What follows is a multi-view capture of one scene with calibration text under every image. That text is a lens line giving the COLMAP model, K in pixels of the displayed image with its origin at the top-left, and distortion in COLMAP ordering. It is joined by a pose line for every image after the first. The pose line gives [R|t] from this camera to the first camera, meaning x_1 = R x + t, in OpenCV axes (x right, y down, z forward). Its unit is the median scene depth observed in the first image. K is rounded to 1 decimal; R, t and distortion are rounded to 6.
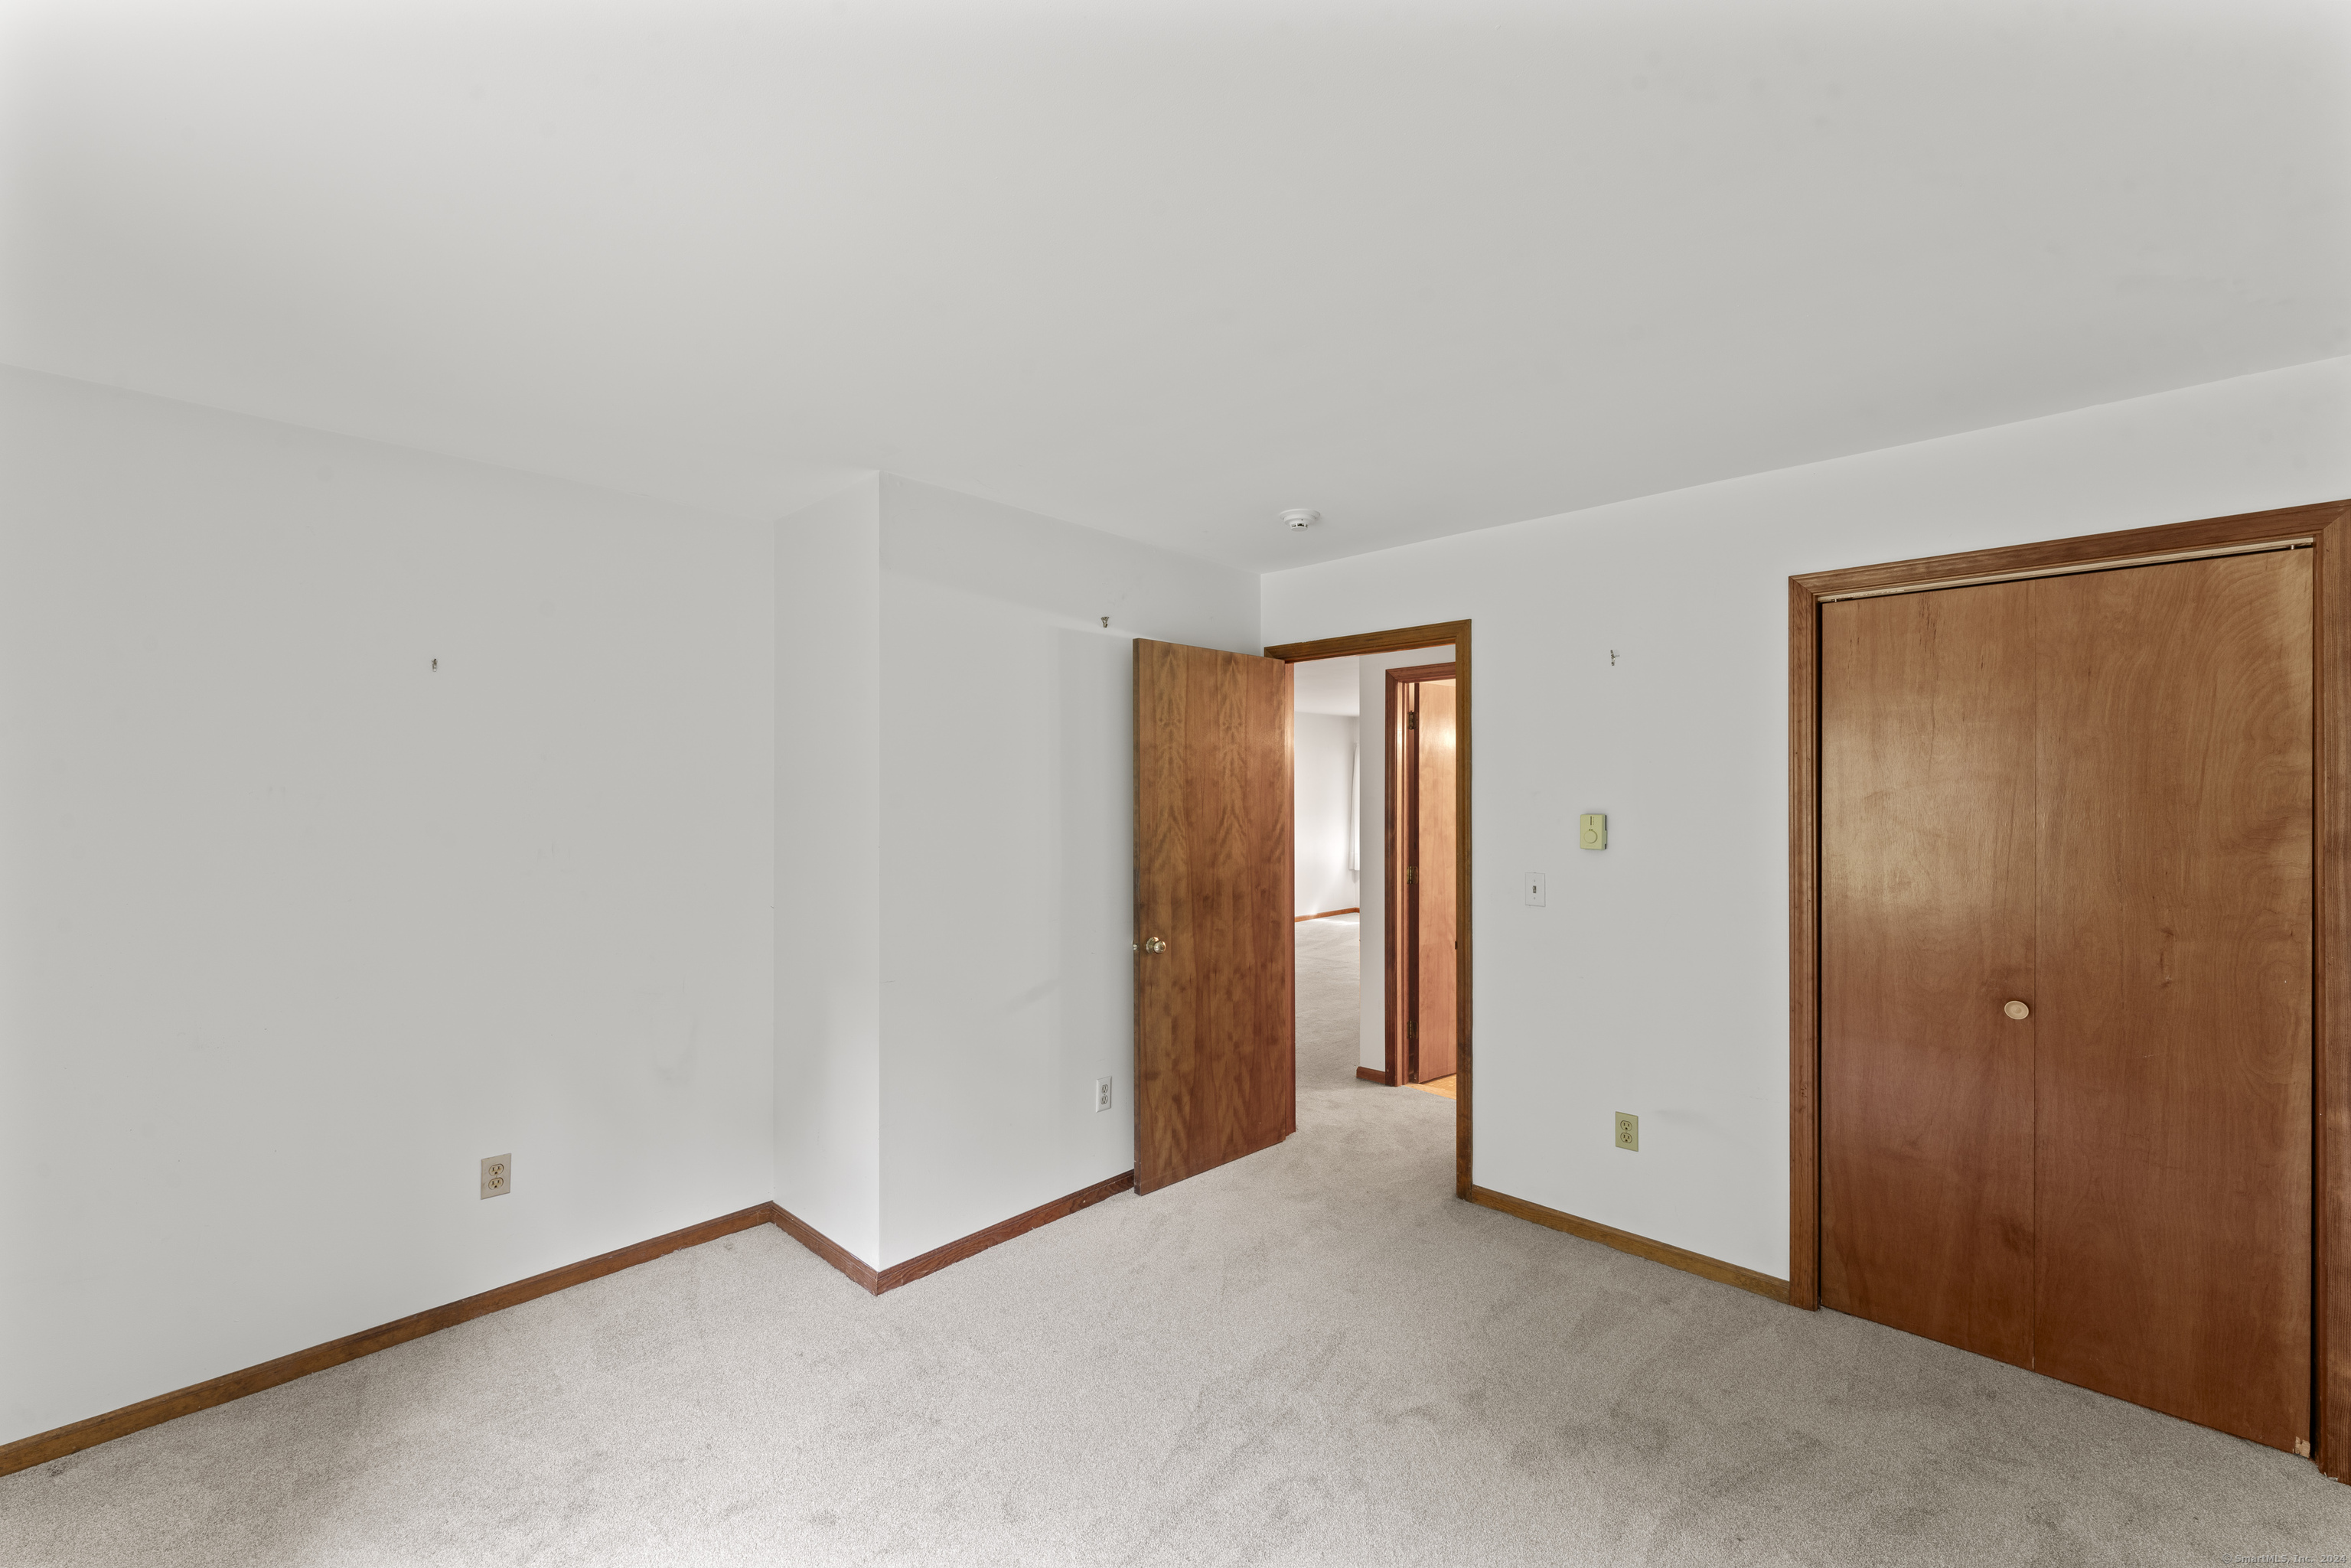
lens RADIAL K [[949.5, 0, 1181.6], [0, 949.5, 780.4], [0, 0, 1]] dist [-0.000859, -0.000378]
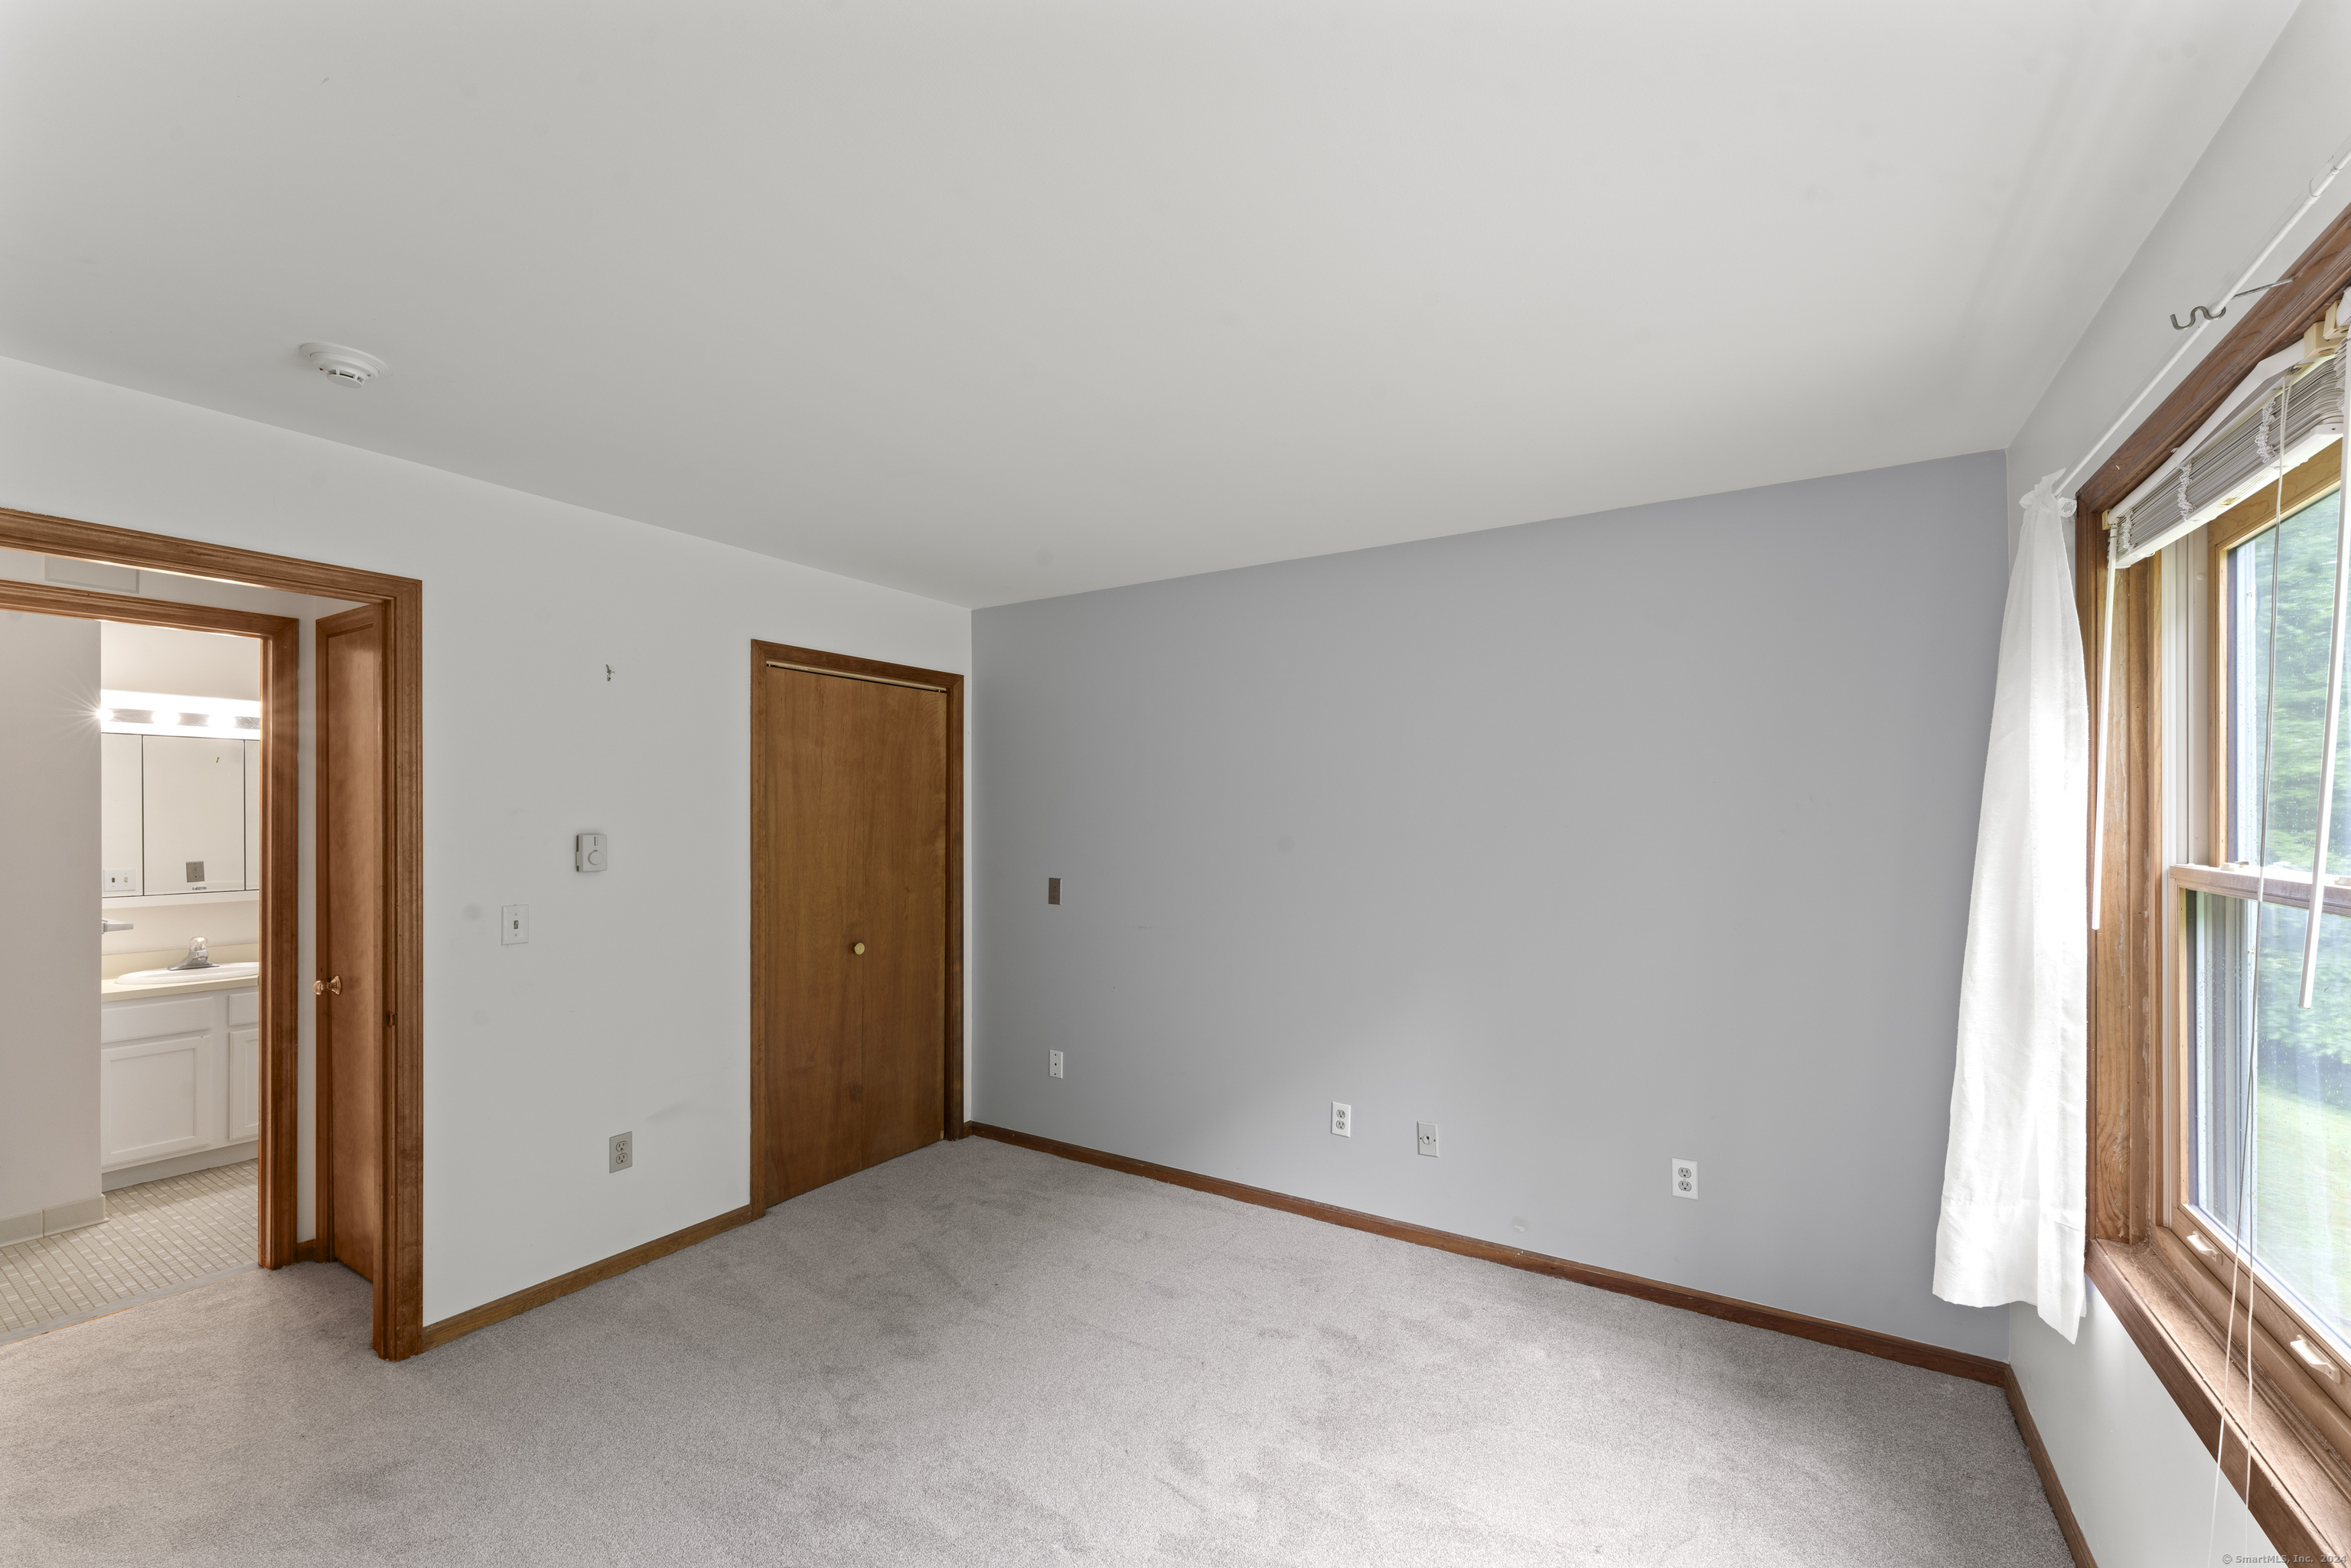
lens RADIAL K [[933.6, 0, 1188.8], [0, 933.6, 812.4], [0, 0, 1]] dist [-0.000802, -0.000082]
pose [[-0.210556, 0.008581, 0.977544, -0.749588], [-0.008080, 0.999912, -0.010518, 0.024007], [-0.977548, -0.010114, -0.210468, 0.766651]]
